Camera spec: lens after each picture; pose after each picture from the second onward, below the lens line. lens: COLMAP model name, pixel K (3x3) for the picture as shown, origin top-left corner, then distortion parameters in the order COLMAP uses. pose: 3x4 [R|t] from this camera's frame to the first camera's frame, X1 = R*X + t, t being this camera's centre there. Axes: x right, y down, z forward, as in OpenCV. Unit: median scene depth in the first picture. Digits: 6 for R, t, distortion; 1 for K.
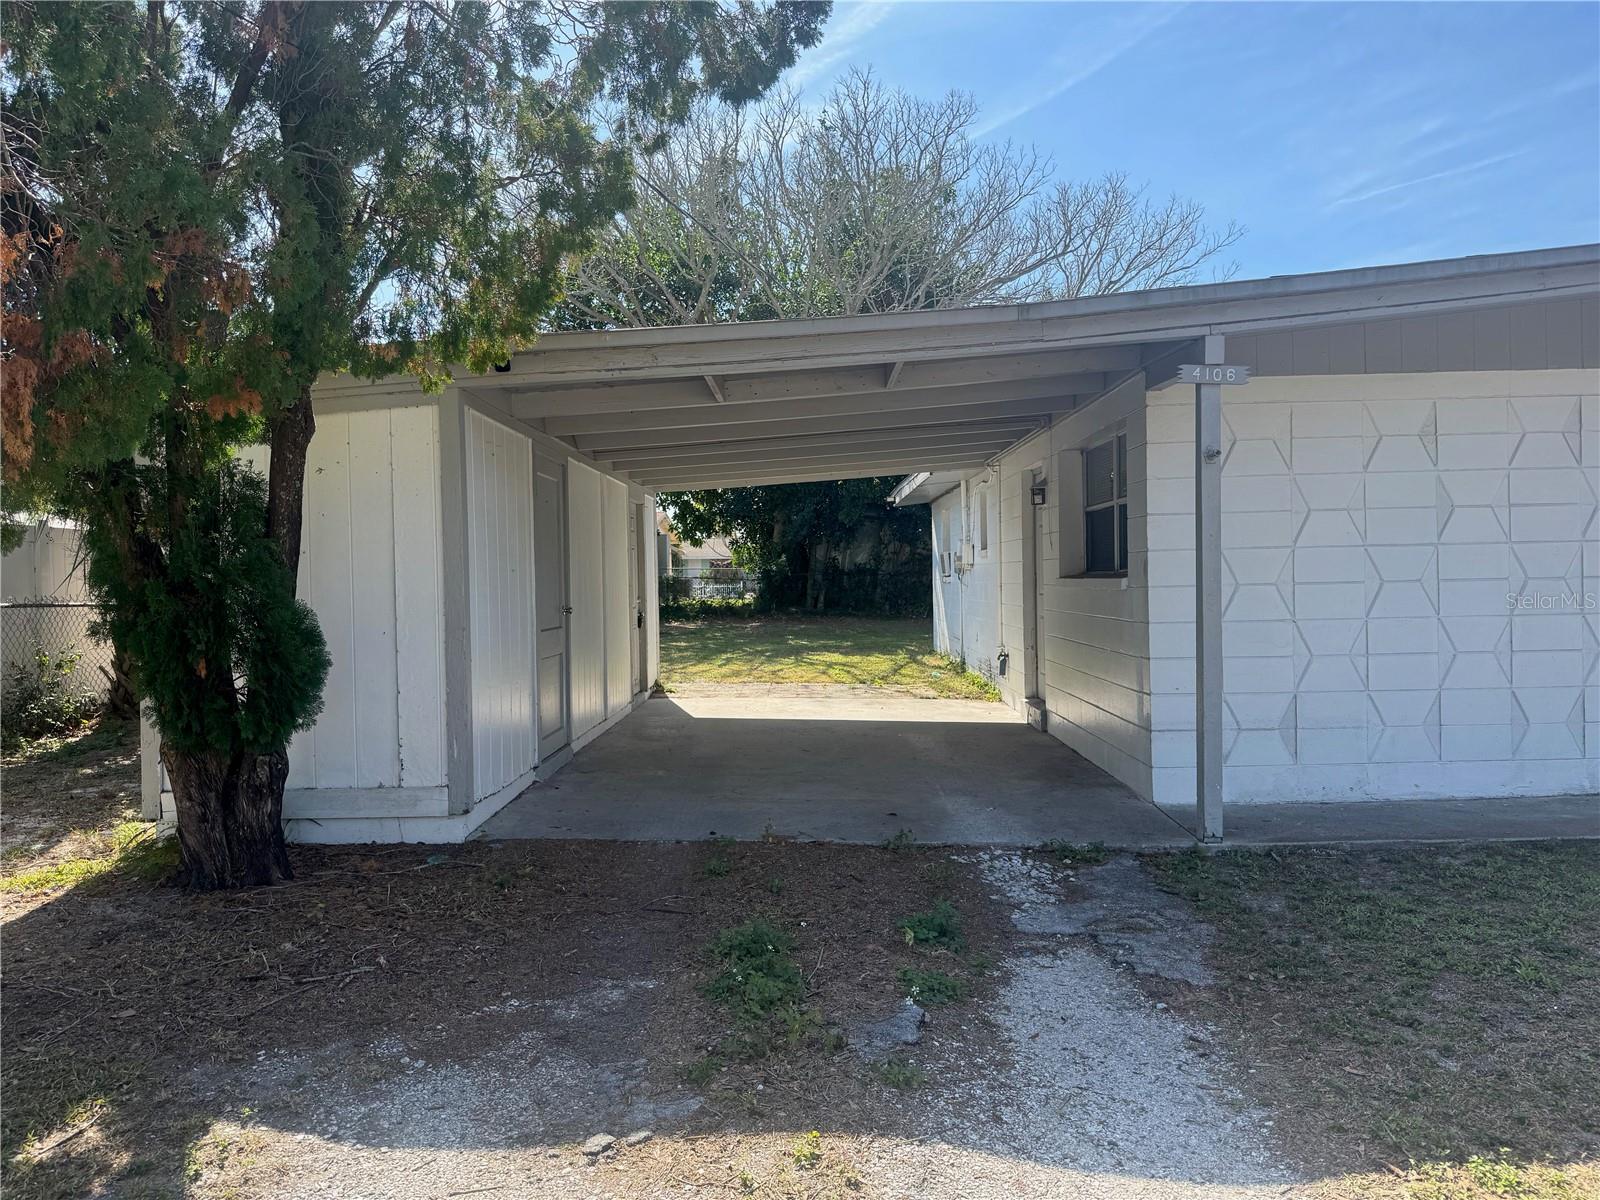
lens RADIAL K [[1133.1, 0, 781.2], [0, 1133.1, 537.4], [0, 0, 1]] dist [0.069362, -0.081218]
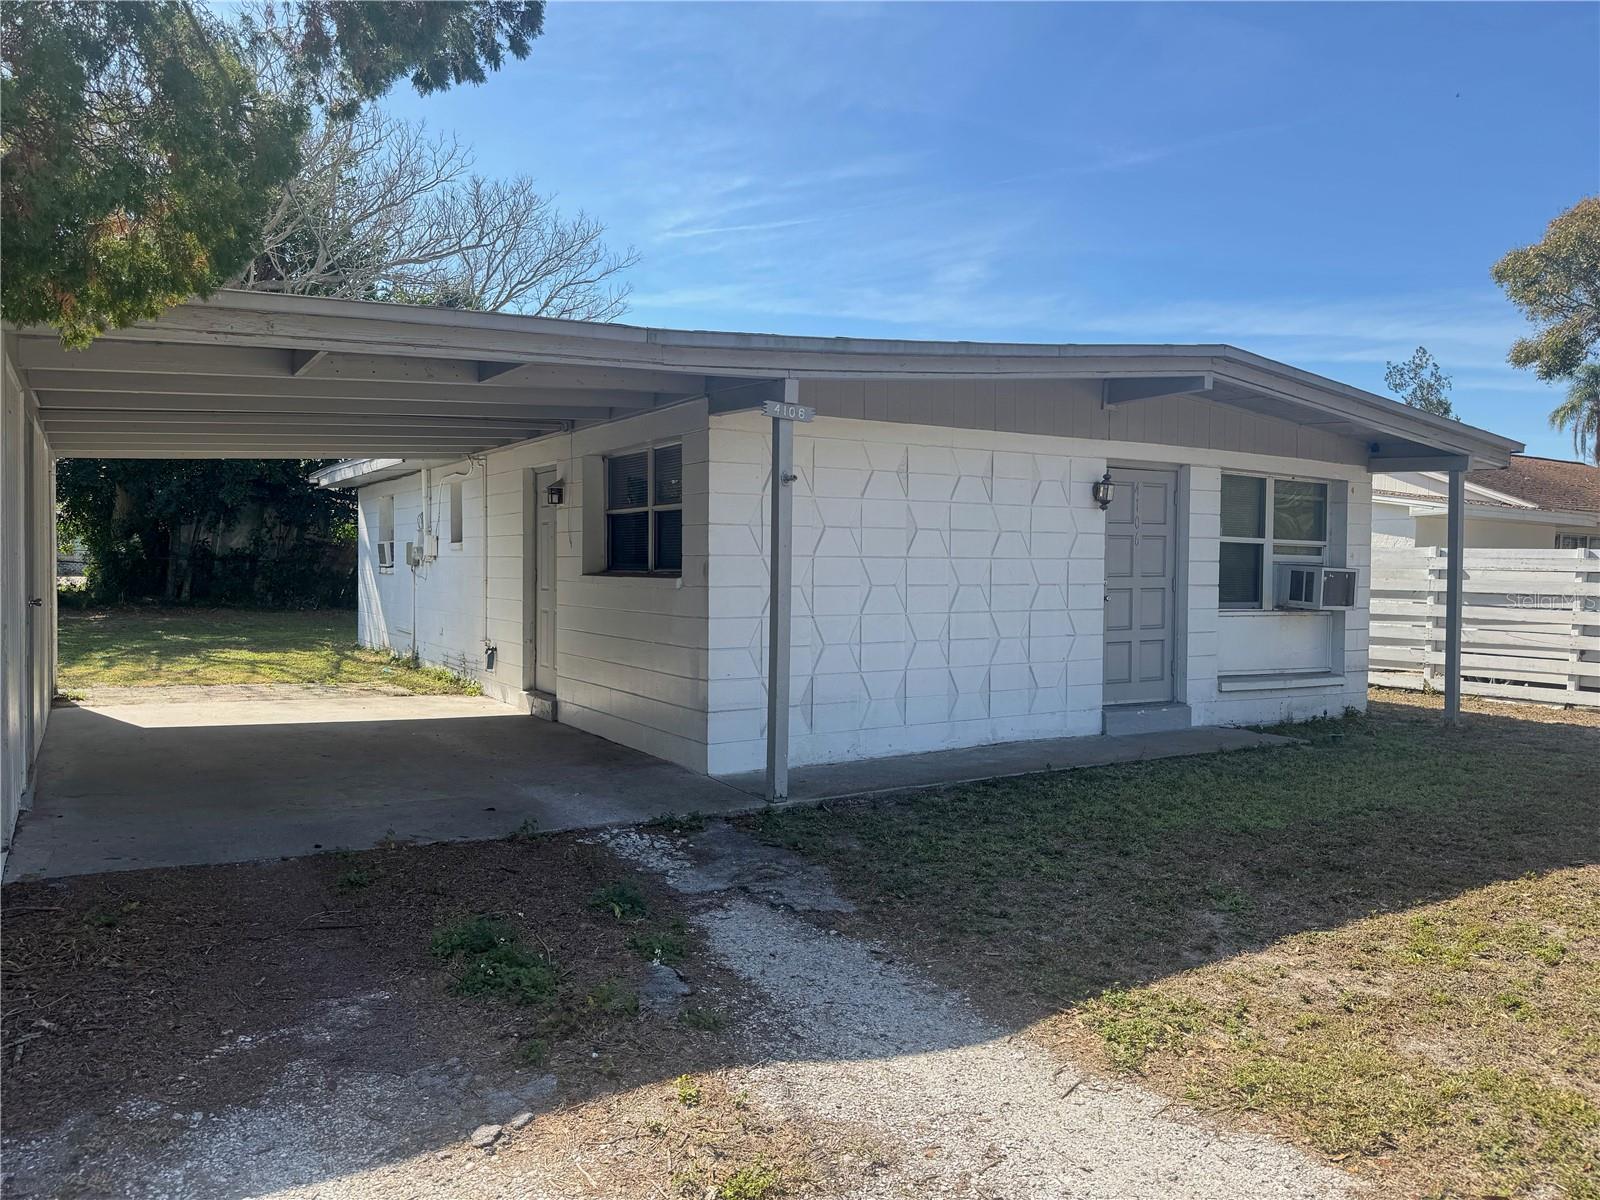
lens RADIAL K [[1133.1, 0, 788.7], [0, 1133.1, 542.6], [0, 0, 1]] dist [0.069362, -0.081218]
pose [[0.841480, 0.035090, 0.539148, -0.265433], [-0.042360, 0.999102, 0.001088, -0.007053], [-0.538625, -0.023754, 0.842210, 0.001295]]
